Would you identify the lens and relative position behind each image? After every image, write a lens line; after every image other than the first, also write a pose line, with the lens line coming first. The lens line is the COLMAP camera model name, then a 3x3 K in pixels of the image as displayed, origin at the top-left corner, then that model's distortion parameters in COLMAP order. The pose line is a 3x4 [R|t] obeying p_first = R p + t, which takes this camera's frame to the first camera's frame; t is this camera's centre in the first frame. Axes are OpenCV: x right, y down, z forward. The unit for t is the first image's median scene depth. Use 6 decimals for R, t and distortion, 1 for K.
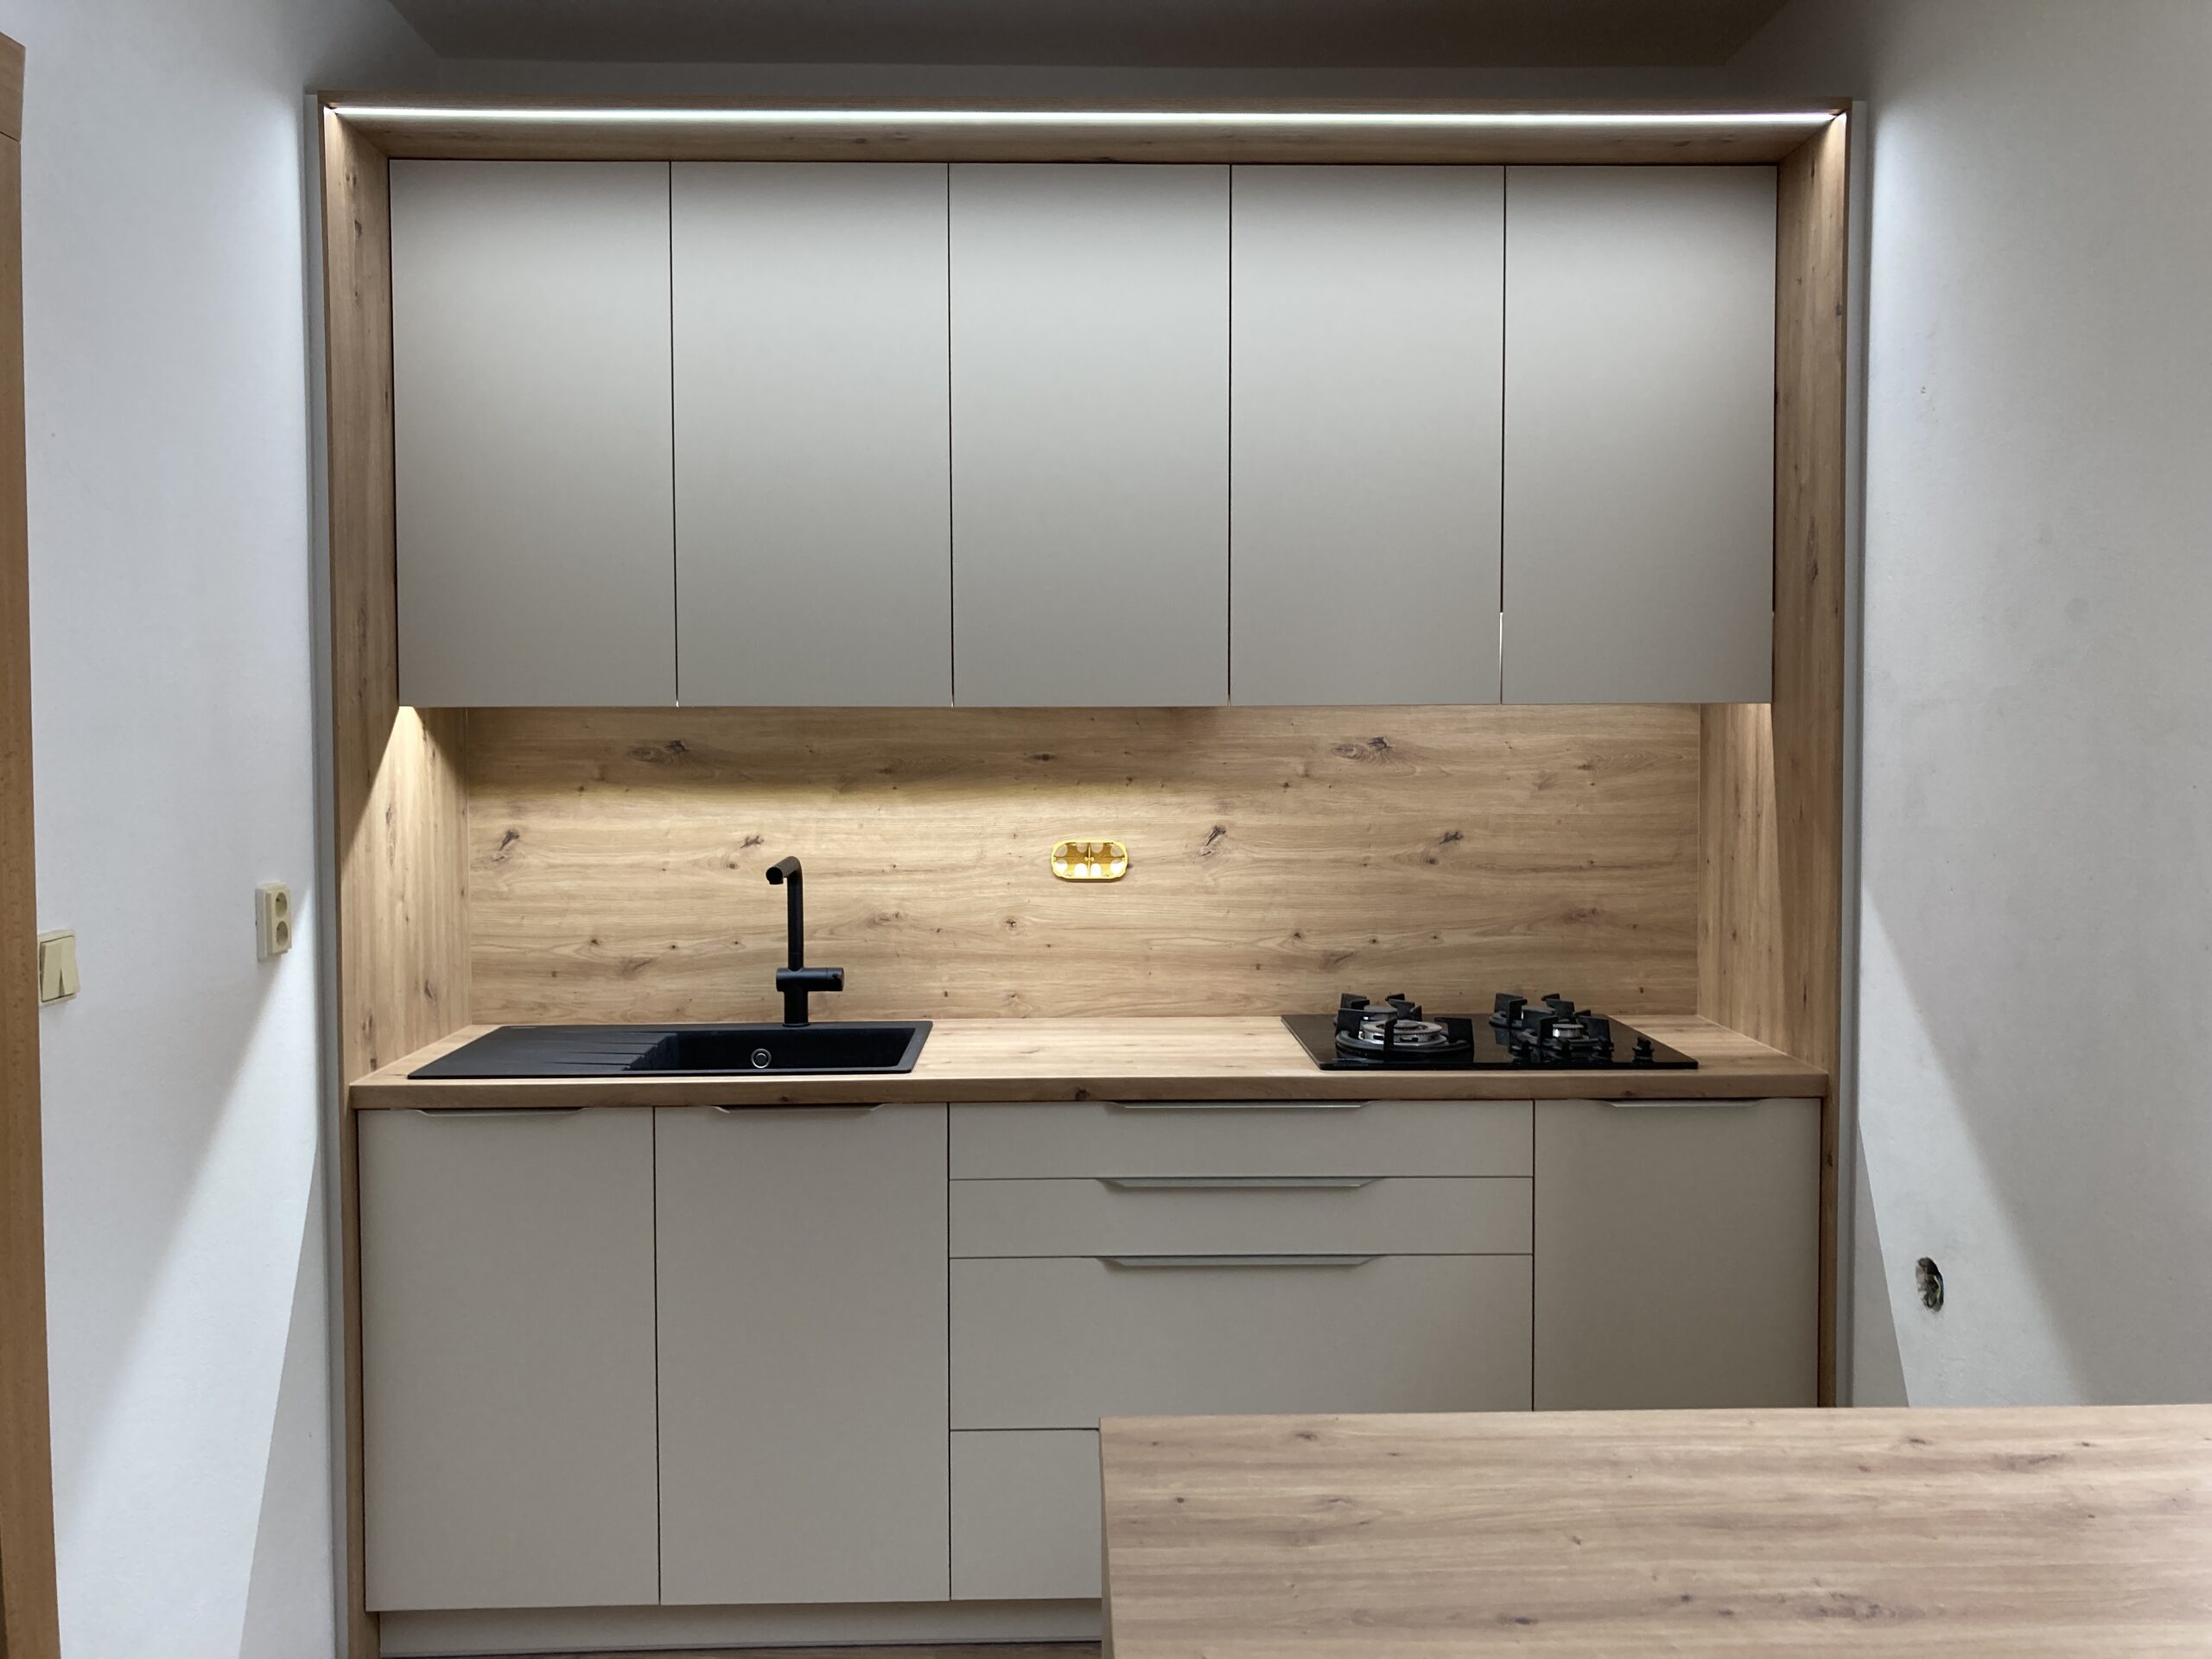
lens RADIAL K [[1812.8, 0, 1106.0], [0, 1812.8, 829.5], [0, 0, 1]] dist [0.028336, -0.004278]
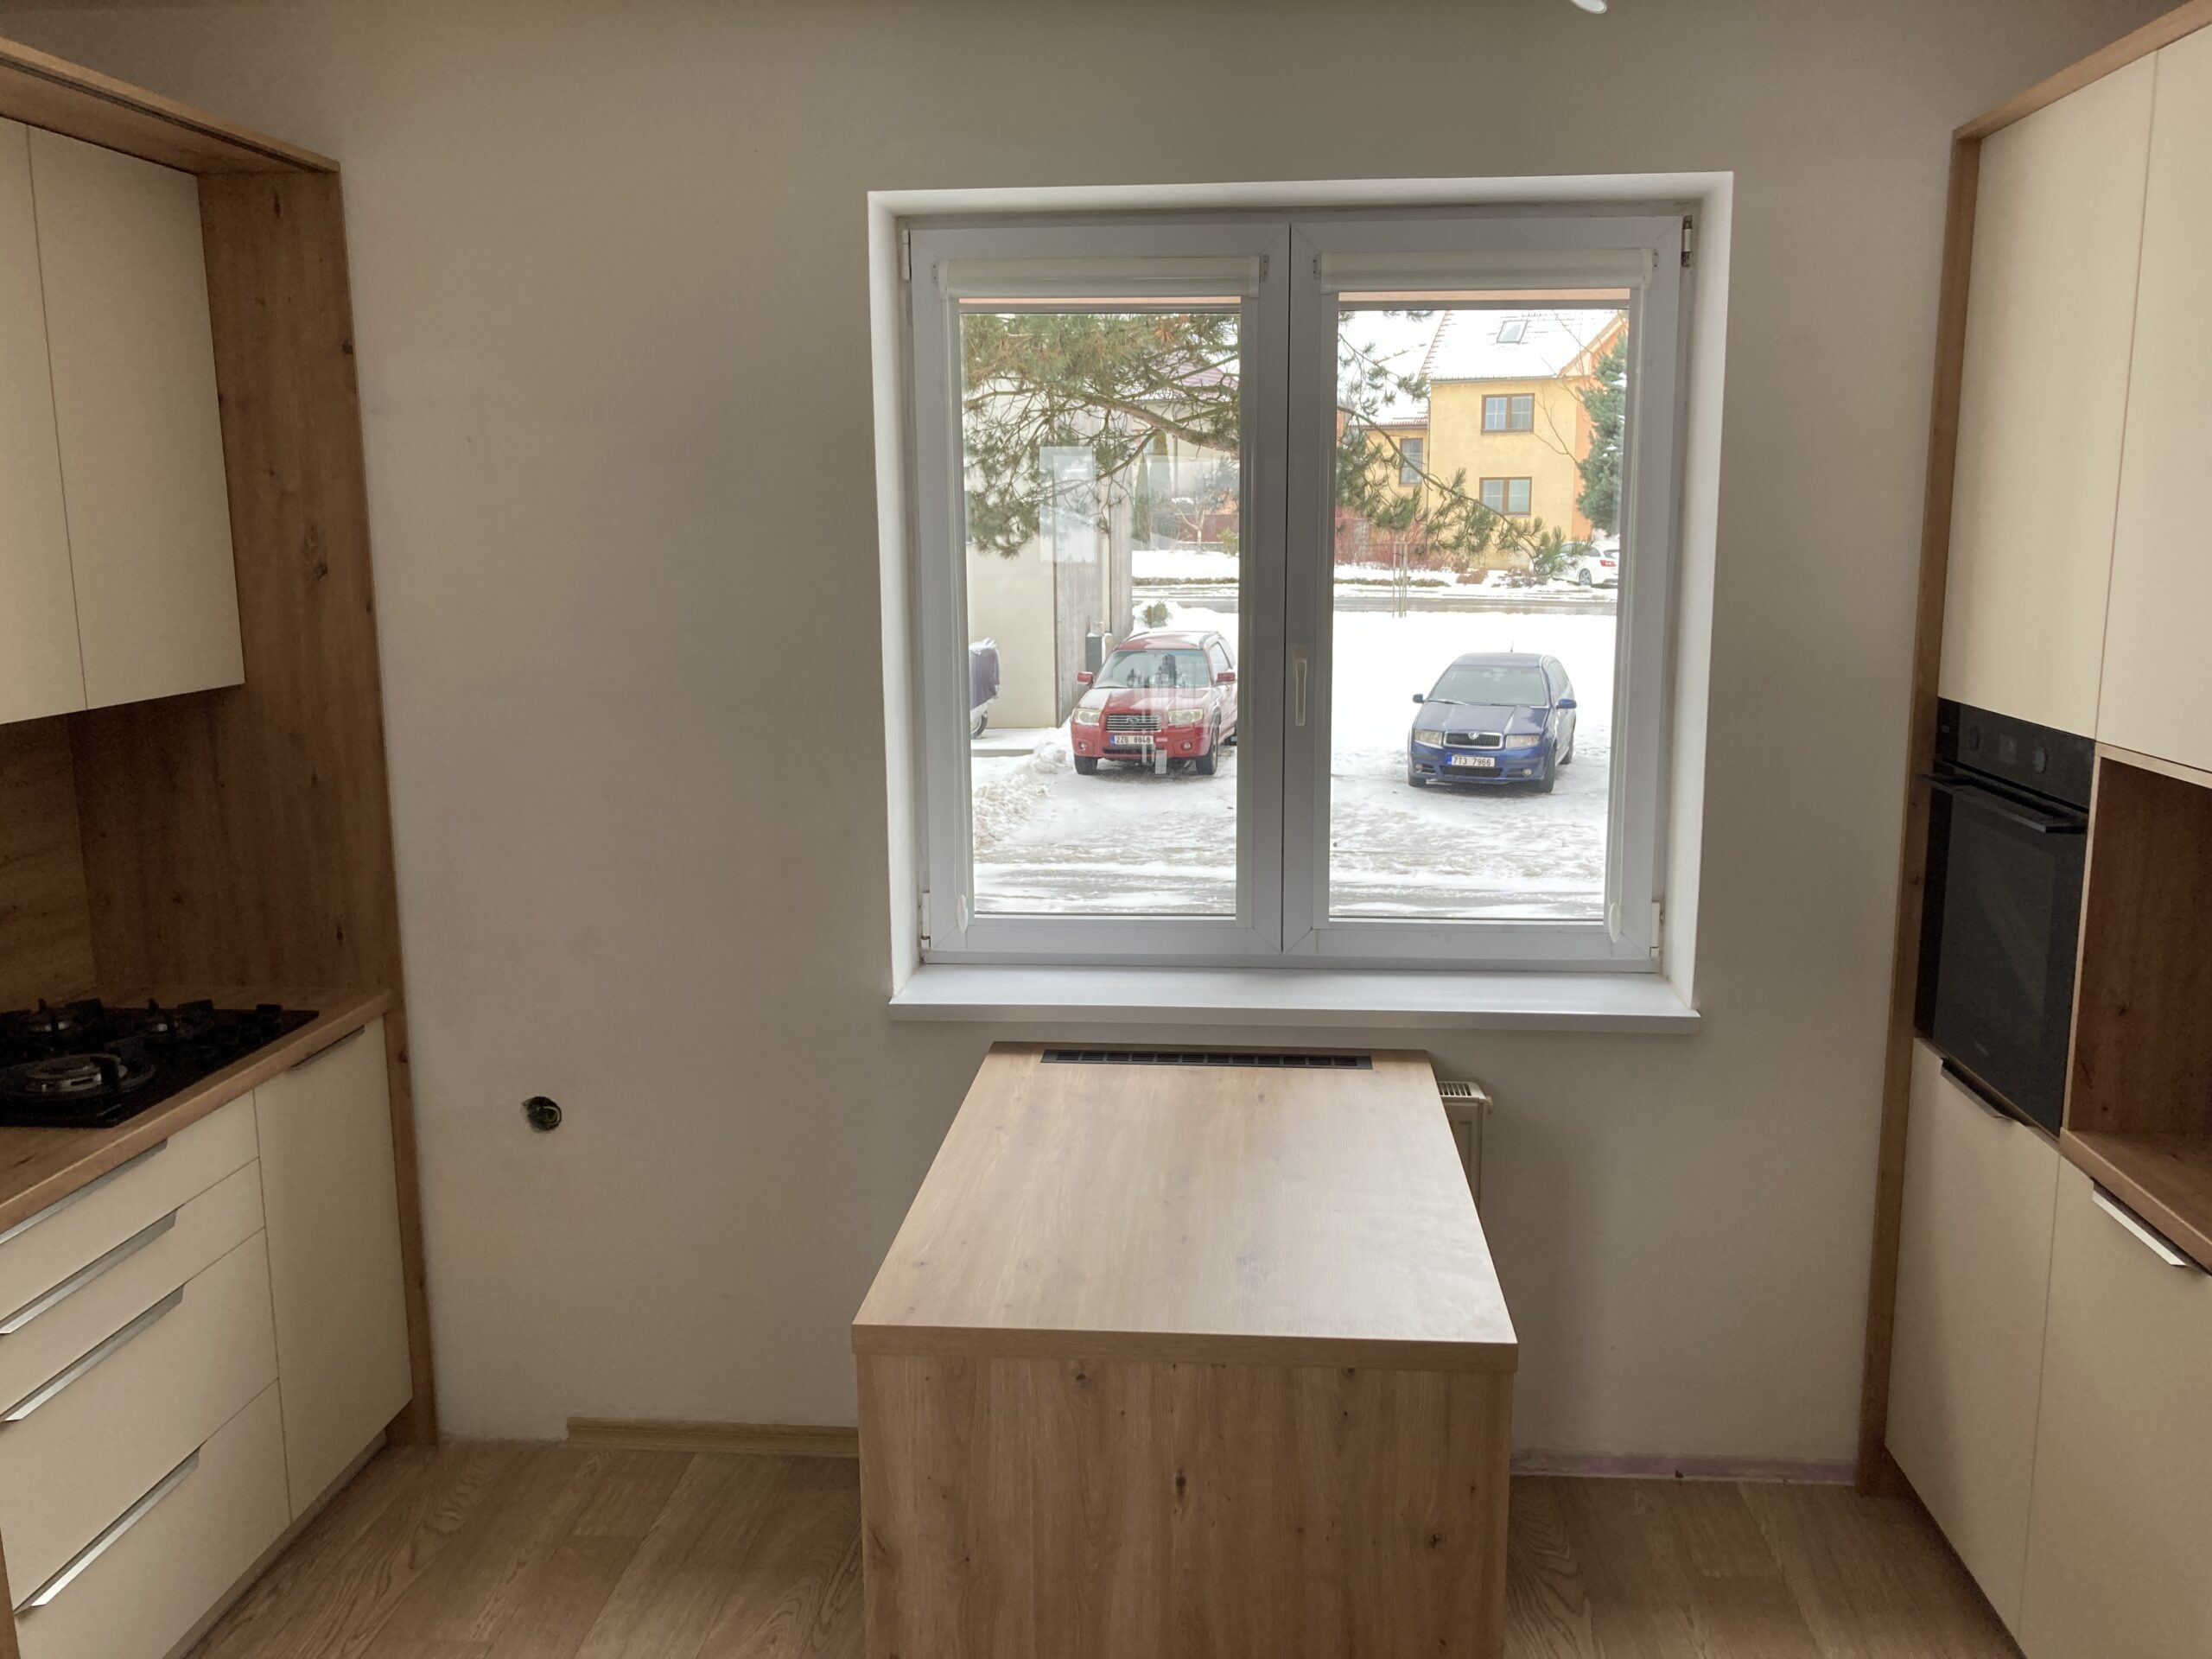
lens RADIAL K [[1792.3, 0, 1161.3], [0, 1792.3, 834.3], [0, 0, 1]] dist [0.069223, -0.085097]
pose [[0.079270, -0.171450, 0.981999, -0.801808], [0.050628, 0.984520, 0.167803, -0.158733], [-0.995567, 0.036415, 0.086723, 0.423828]]
